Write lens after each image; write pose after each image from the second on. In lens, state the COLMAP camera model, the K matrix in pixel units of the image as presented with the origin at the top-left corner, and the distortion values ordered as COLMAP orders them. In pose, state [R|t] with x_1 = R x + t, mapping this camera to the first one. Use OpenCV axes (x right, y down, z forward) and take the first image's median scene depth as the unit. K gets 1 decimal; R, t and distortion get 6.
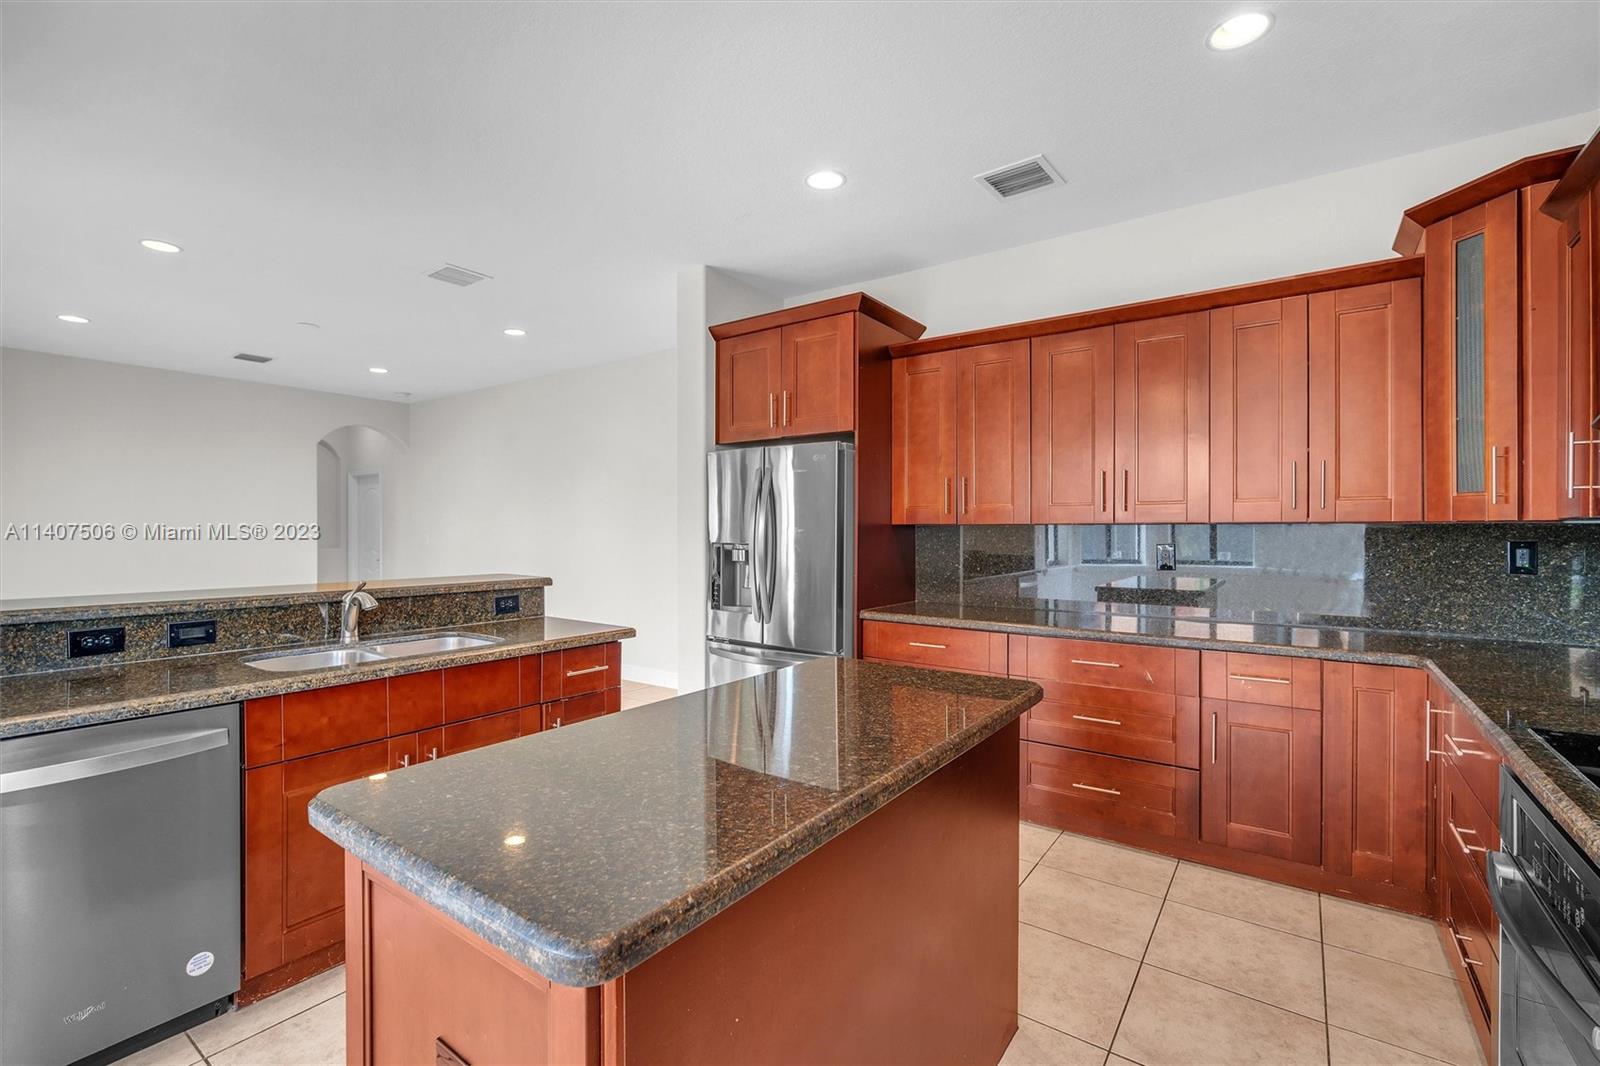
lens RADIAL K [[697.0, 0, 806.5], [0, 697.0, 532.2], [0, 0, 1]] dist [-0.014110, 0.004303]
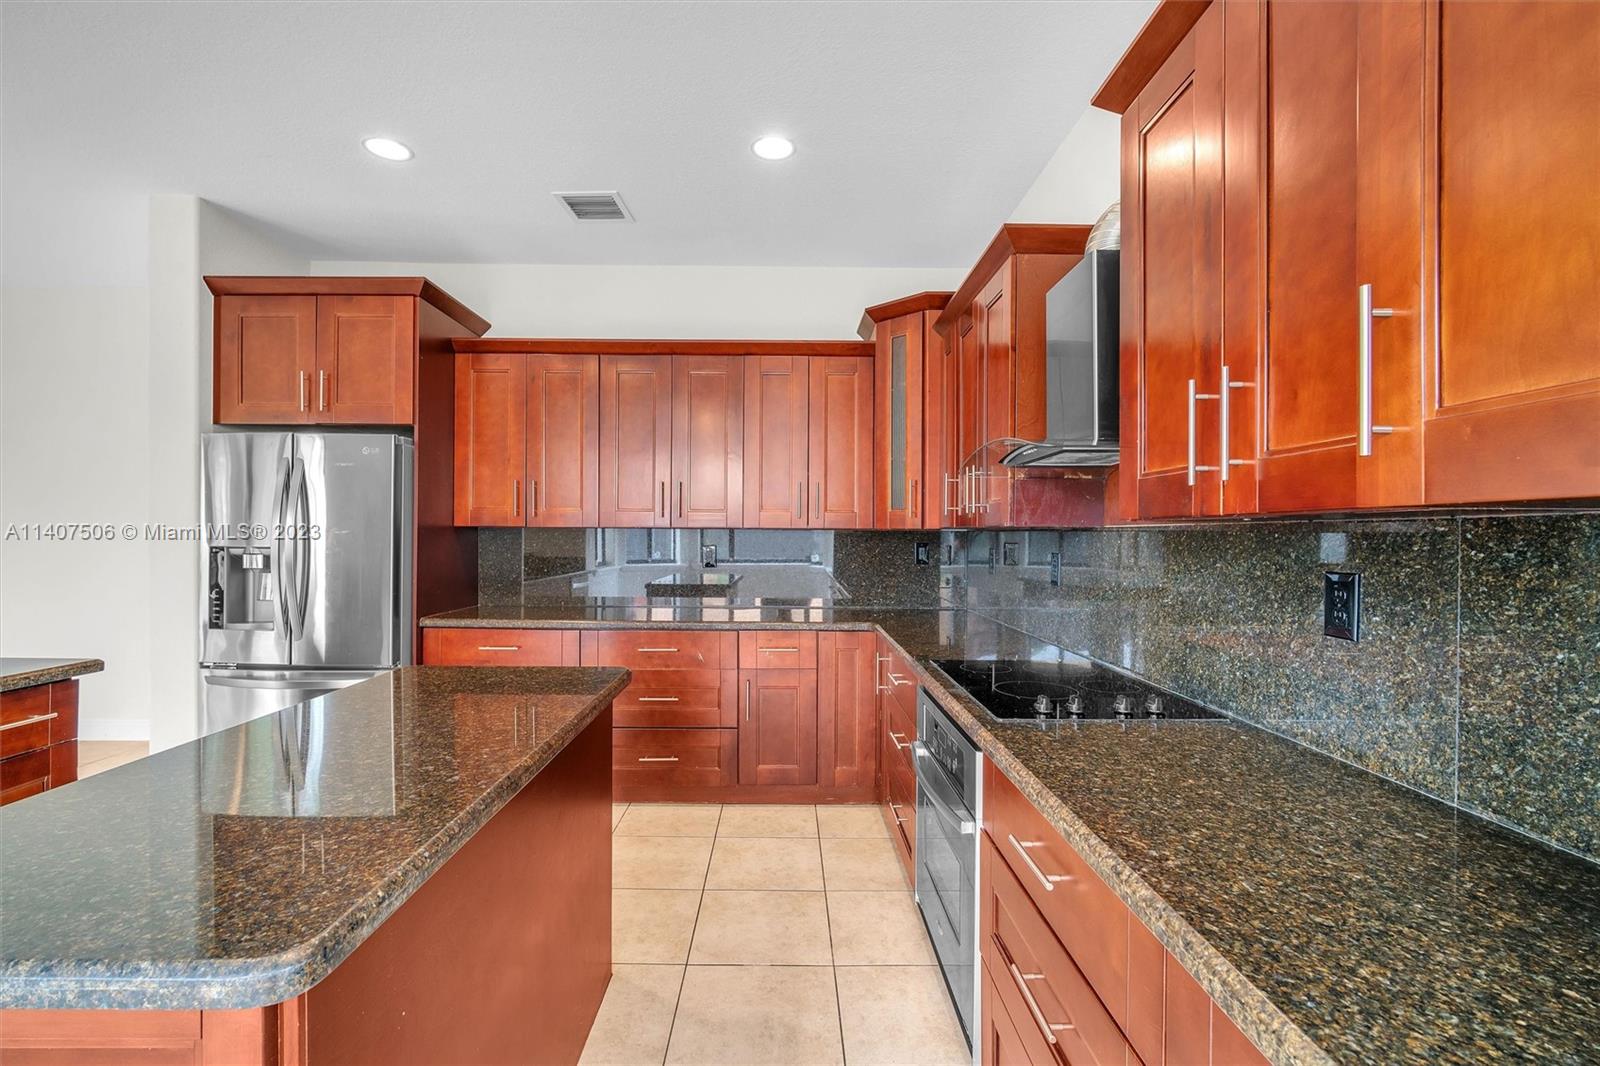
lens RADIAL K [[697.0, 0, 795.9], [0, 697.0, 539.0], [0, 0, 1]] dist [-0.014110, 0.004303]
pose [[0.802462, 0.000916, 0.596702, -0.087324], [-0.004443, 0.999980, 0.004440, 0.000094], [-0.596686, -0.006214, 0.802451, -0.054694]]
